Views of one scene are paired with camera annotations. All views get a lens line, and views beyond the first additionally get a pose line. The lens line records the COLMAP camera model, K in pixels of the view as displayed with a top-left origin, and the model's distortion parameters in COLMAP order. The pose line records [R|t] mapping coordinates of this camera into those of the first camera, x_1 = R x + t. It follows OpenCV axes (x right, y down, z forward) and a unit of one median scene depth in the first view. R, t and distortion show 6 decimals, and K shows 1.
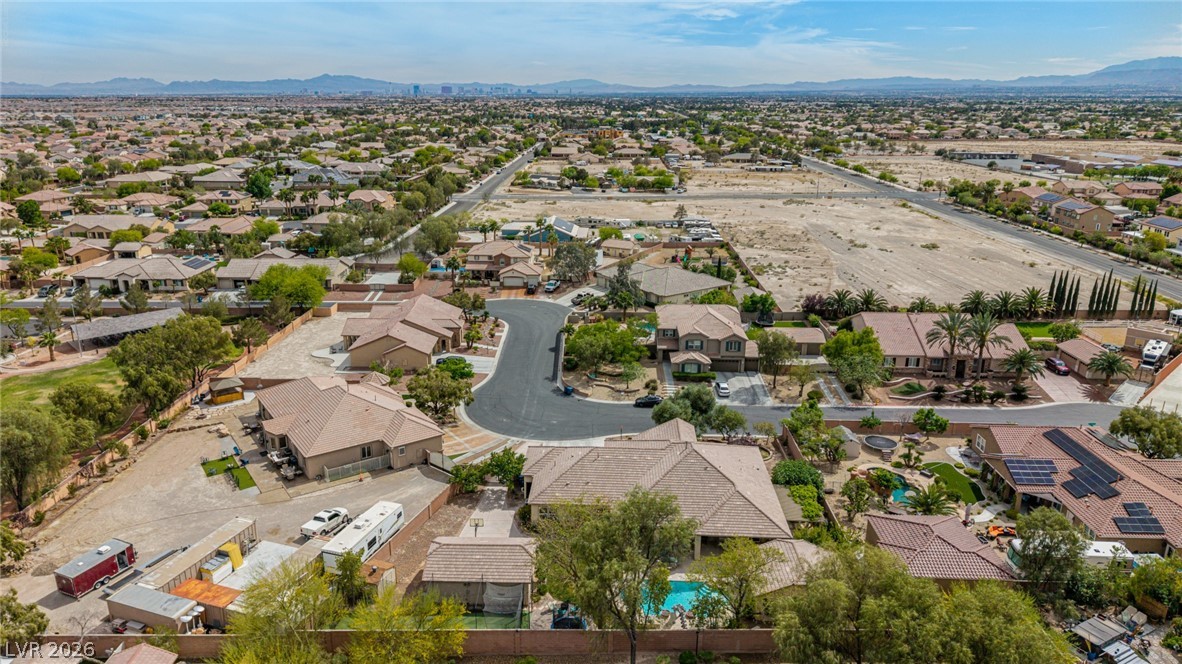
lens RADIAL K [[786.5, 0, 588.8], [0, 786.5, 333.7], [0, 0, 1]] dist [0.052192, -0.060656]
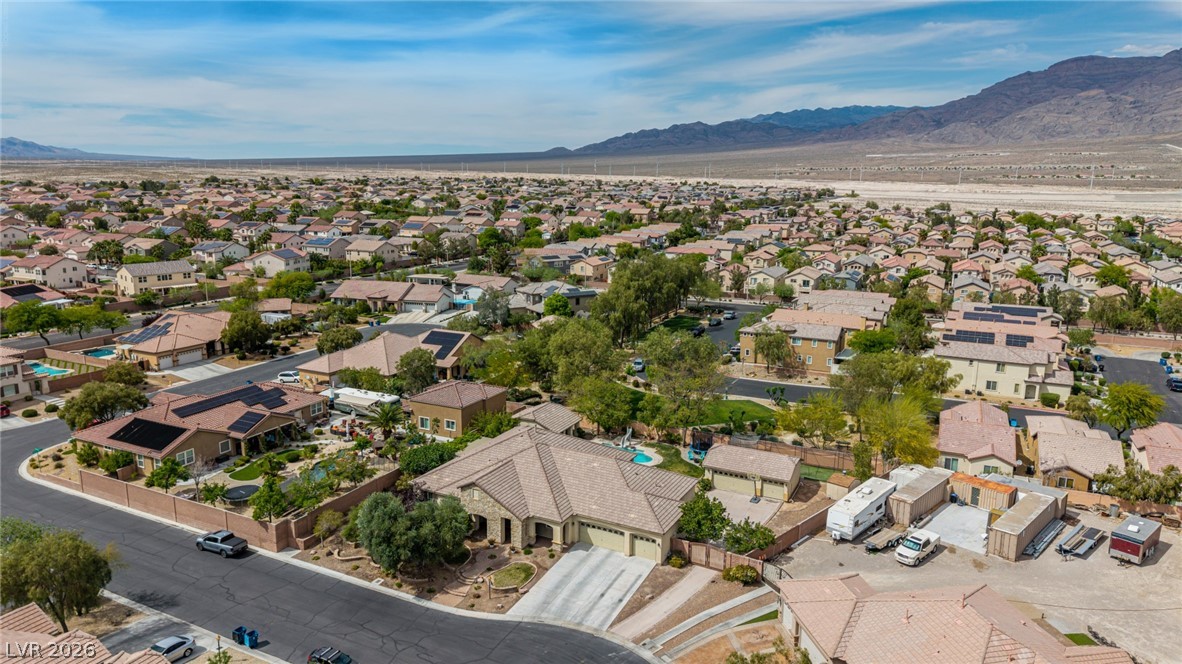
lens RADIAL K [[786.5, 0, 588.8], [0, 786.5, 333.7], [0, 0, 1]] dist [0.052192, -0.060656]
pose [[-0.905079, -0.100019, 0.413314, -0.221872], [0.113883, 0.879433, 0.462199, -0.274533], [-0.409711, 0.465396, -0.784566, 1.123696]]
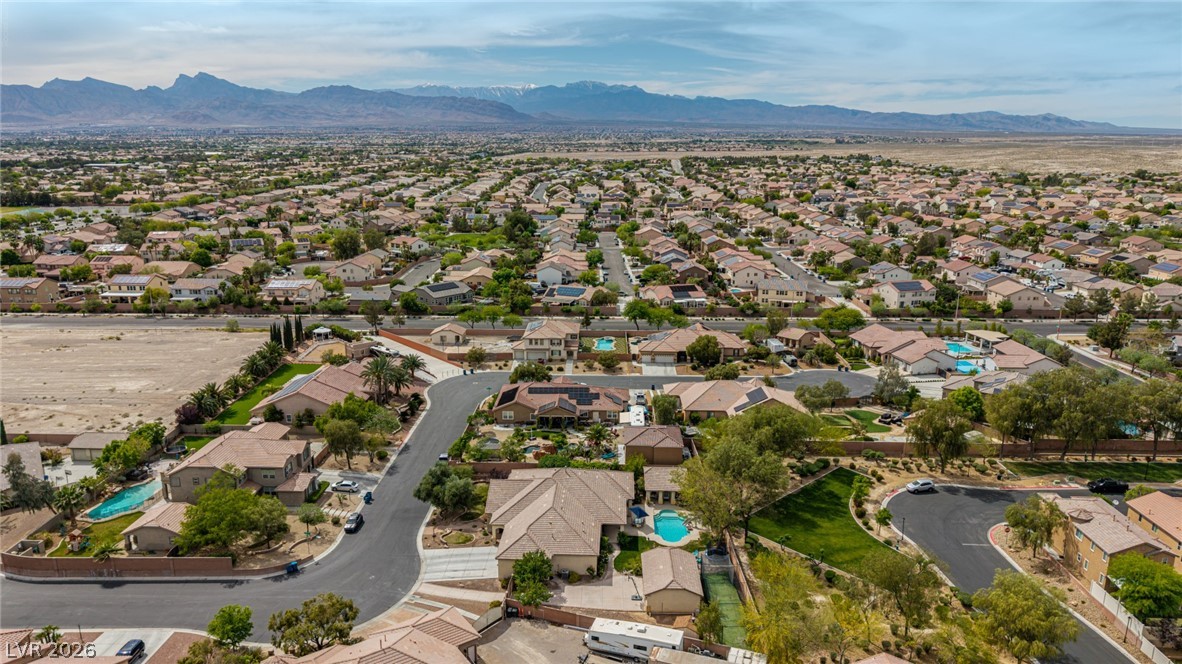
lens RADIAL K [[786.0, 0, 591.0], [0, 786.0, 332.0], [0, 0, 1]] dist [0.059299, -0.061911]
pose [[-0.005586, -0.247497, 0.968873, -0.774038], [0.292521, 0.926102, 0.238258, -0.267440], [-0.956243, 0.284747, 0.067225, 0.526914]]
